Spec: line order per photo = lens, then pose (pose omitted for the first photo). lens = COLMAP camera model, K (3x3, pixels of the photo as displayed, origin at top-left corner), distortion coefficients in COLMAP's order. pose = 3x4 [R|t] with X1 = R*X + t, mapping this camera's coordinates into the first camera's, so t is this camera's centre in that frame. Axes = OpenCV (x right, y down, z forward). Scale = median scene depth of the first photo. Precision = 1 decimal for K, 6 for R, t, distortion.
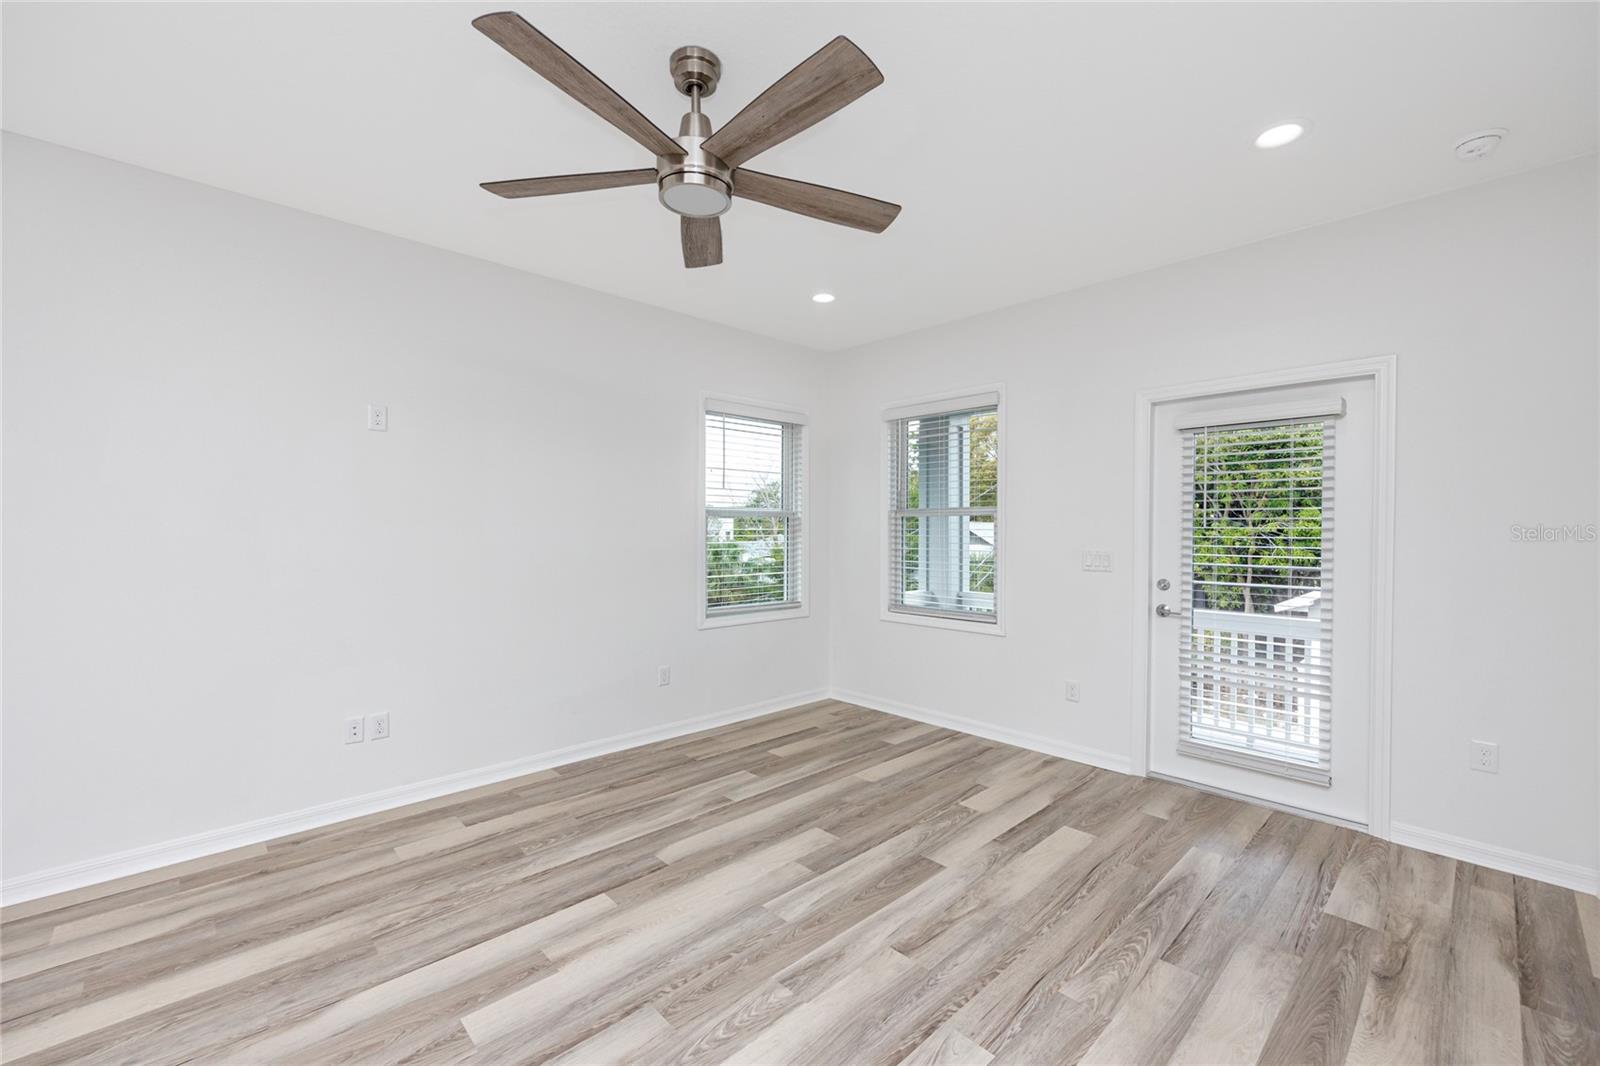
lens RADIAL K [[660.4, 0, 810.3], [0, 660.4, 530.8], [0, 0, 1]] dist [0.003787, -0.000256]
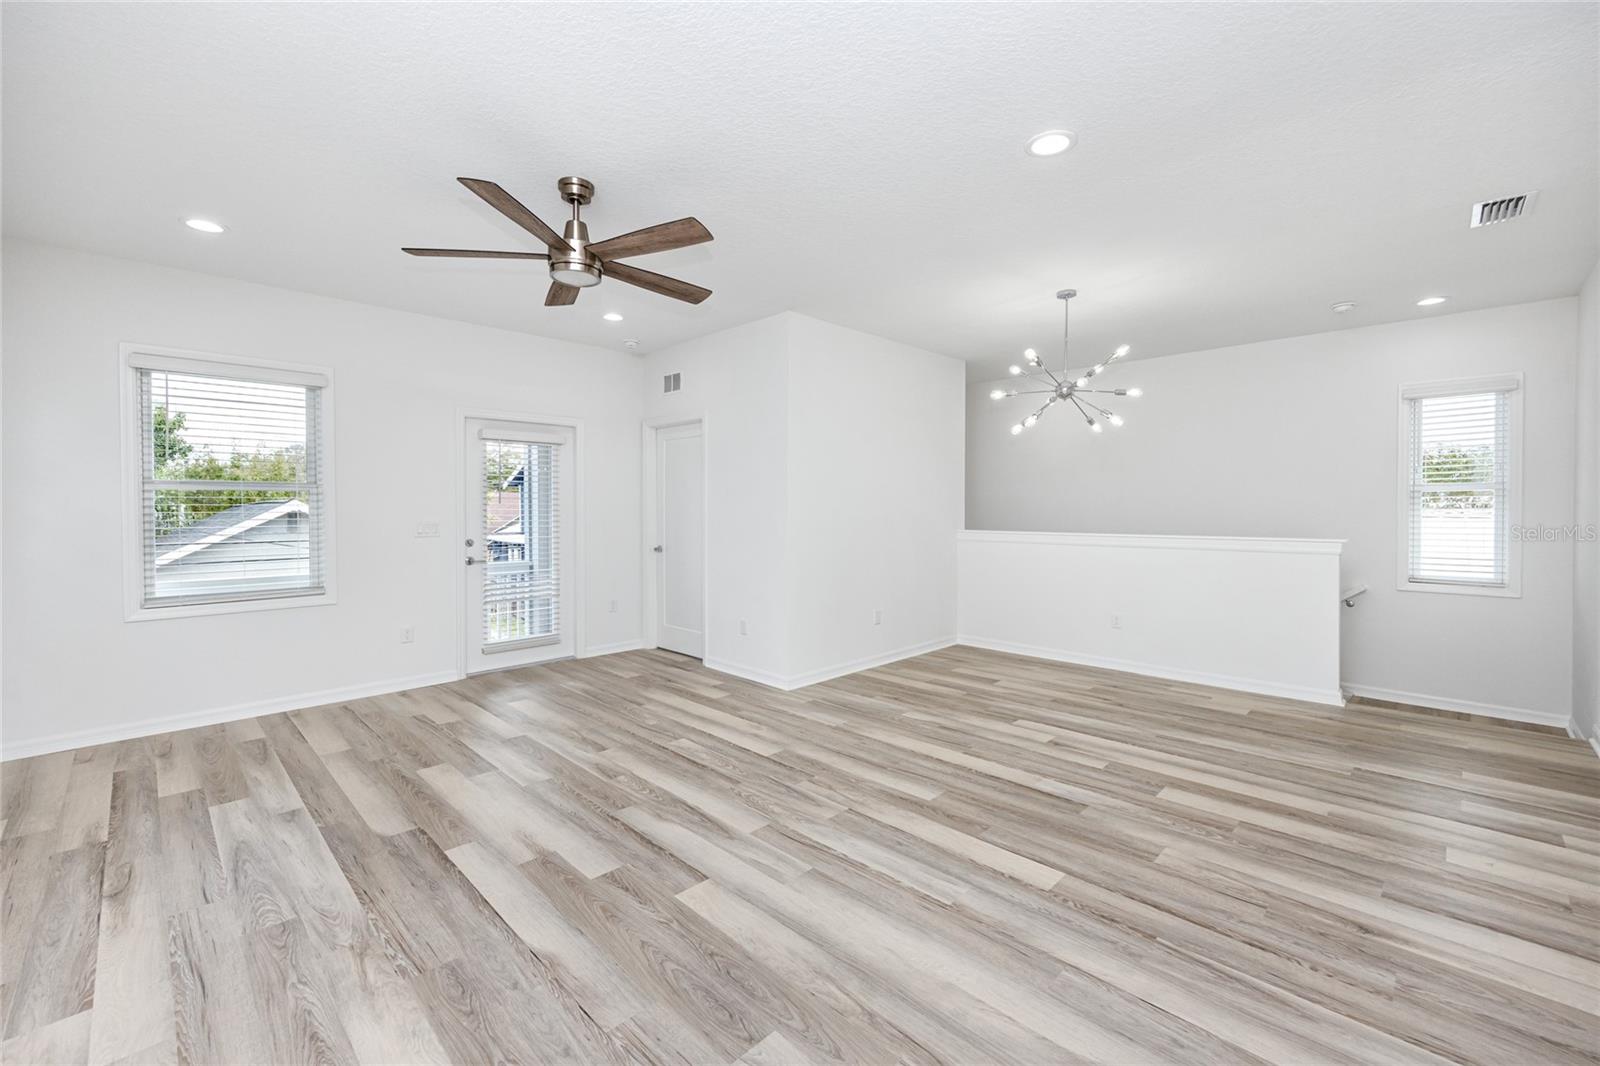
lens RADIAL K [[660.4, 0, 796.9], [0, 660.4, 504.8], [0, 0, 1]] dist [0.003787, -0.000256]
pose [[-0.028381, 0.002465, 0.999594, -1.280675], [0.005486, 0.999982, -0.002310, 0.007393], [-0.999582, 0.005418, -0.028394, 0.441350]]
